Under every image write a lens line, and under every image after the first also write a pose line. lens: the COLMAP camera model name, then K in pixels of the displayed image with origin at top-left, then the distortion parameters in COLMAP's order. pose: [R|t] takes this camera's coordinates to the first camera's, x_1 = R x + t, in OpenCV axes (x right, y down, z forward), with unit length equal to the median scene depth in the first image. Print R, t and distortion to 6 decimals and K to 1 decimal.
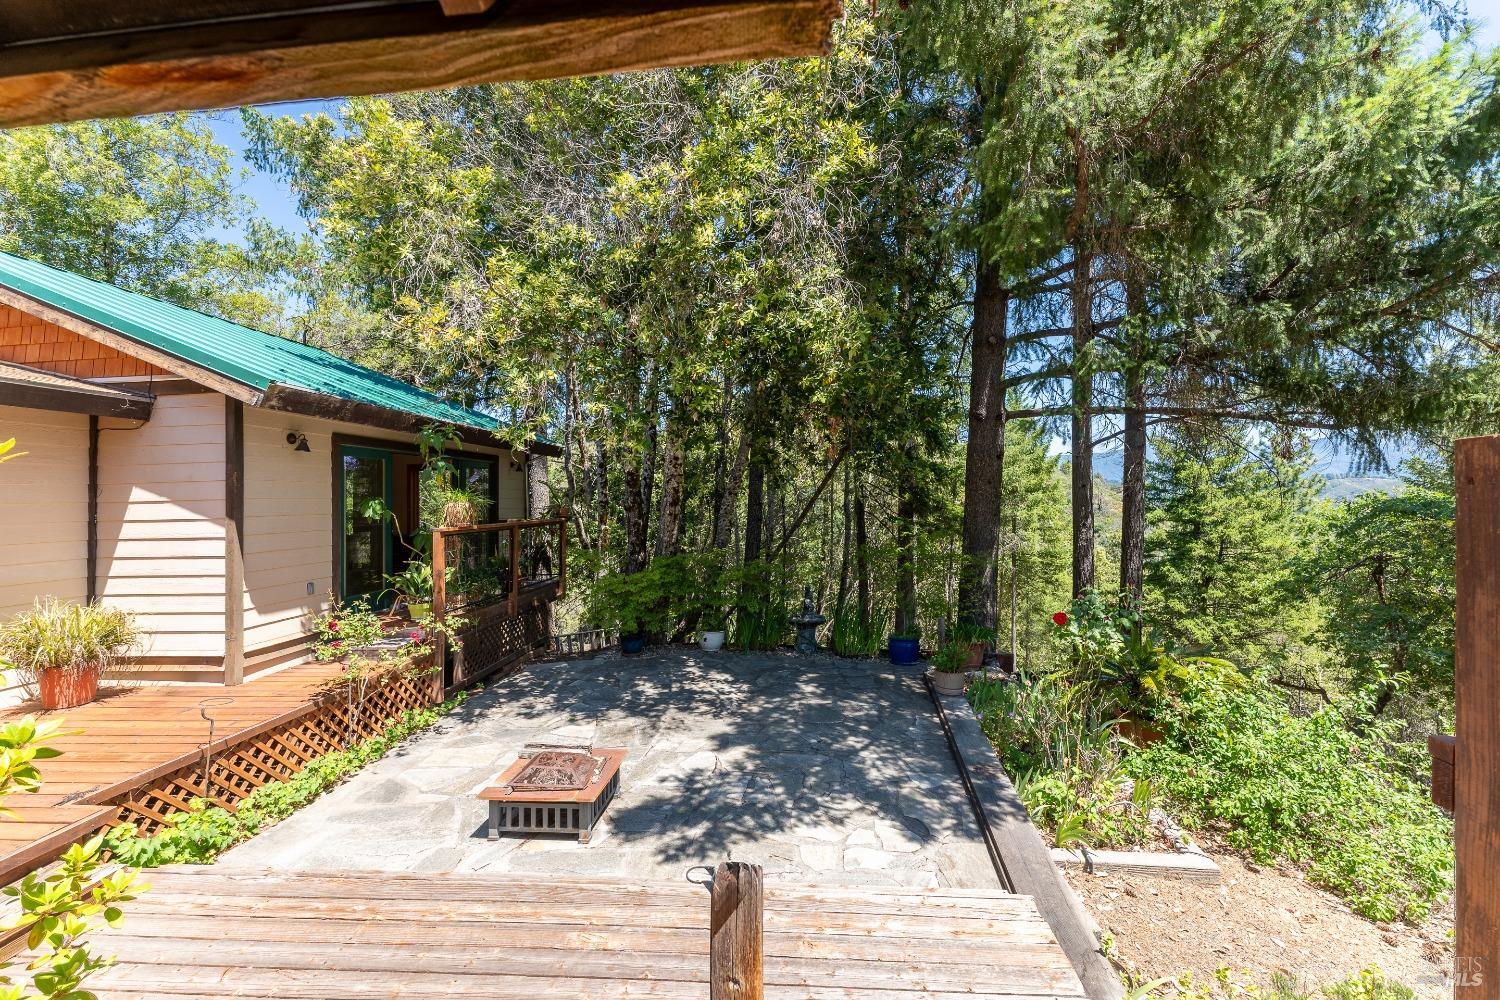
lens RADIAL K [[608.3, 0, 744.9], [0, 608.3, 484.4], [0, 0, 1]] dist [0.000201, -0.000016]
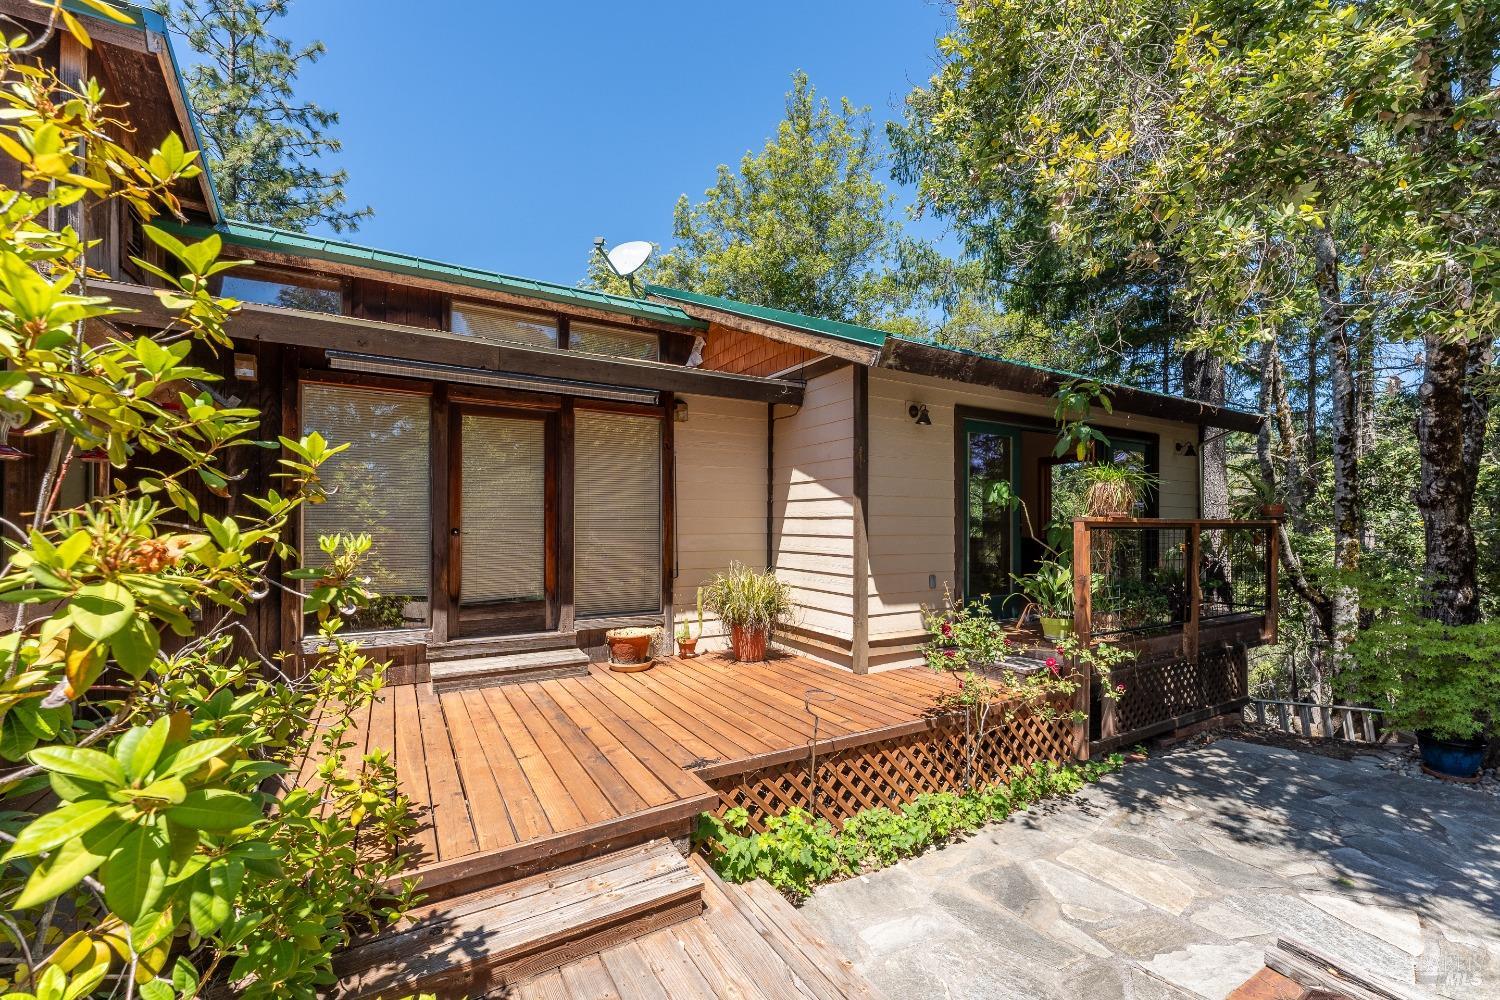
lens RADIAL K [[605.8, 0, 745.5], [0, 605.8, 506.4], [0, 0, 1]] dist [0.000745, -0.000055]
pose [[0.577245, 0.002875, -0.816566, -0.167846], [0.002190, 0.999985, 0.005069, 0.062168], [0.816568, -0.004714, 0.577230, 0.297085]]
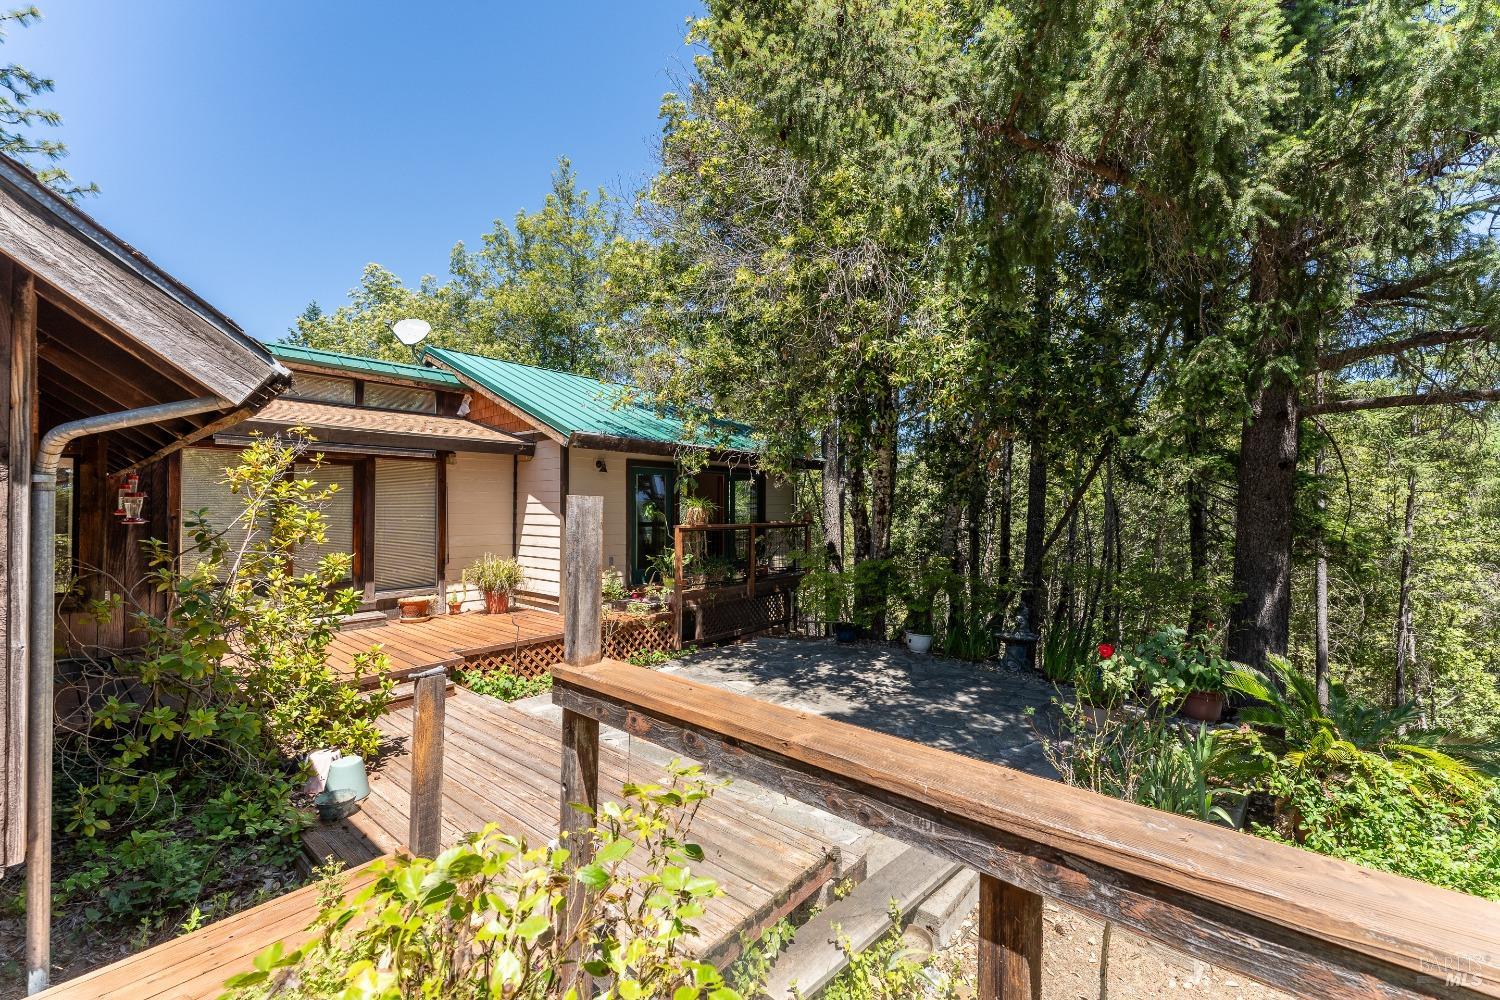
lens RADIAL K [[599.6, 0, 747.7], [0, 599.6, 495.6], [0, 0, 1]] dist [-0.000071, -0.000486]
pose [[0.815647, 0.013137, -0.578401, 0.476221], [-0.006951, 0.999893, 0.012908, -0.017538], [0.578508, -0.006508, 0.815651, -0.033773]]
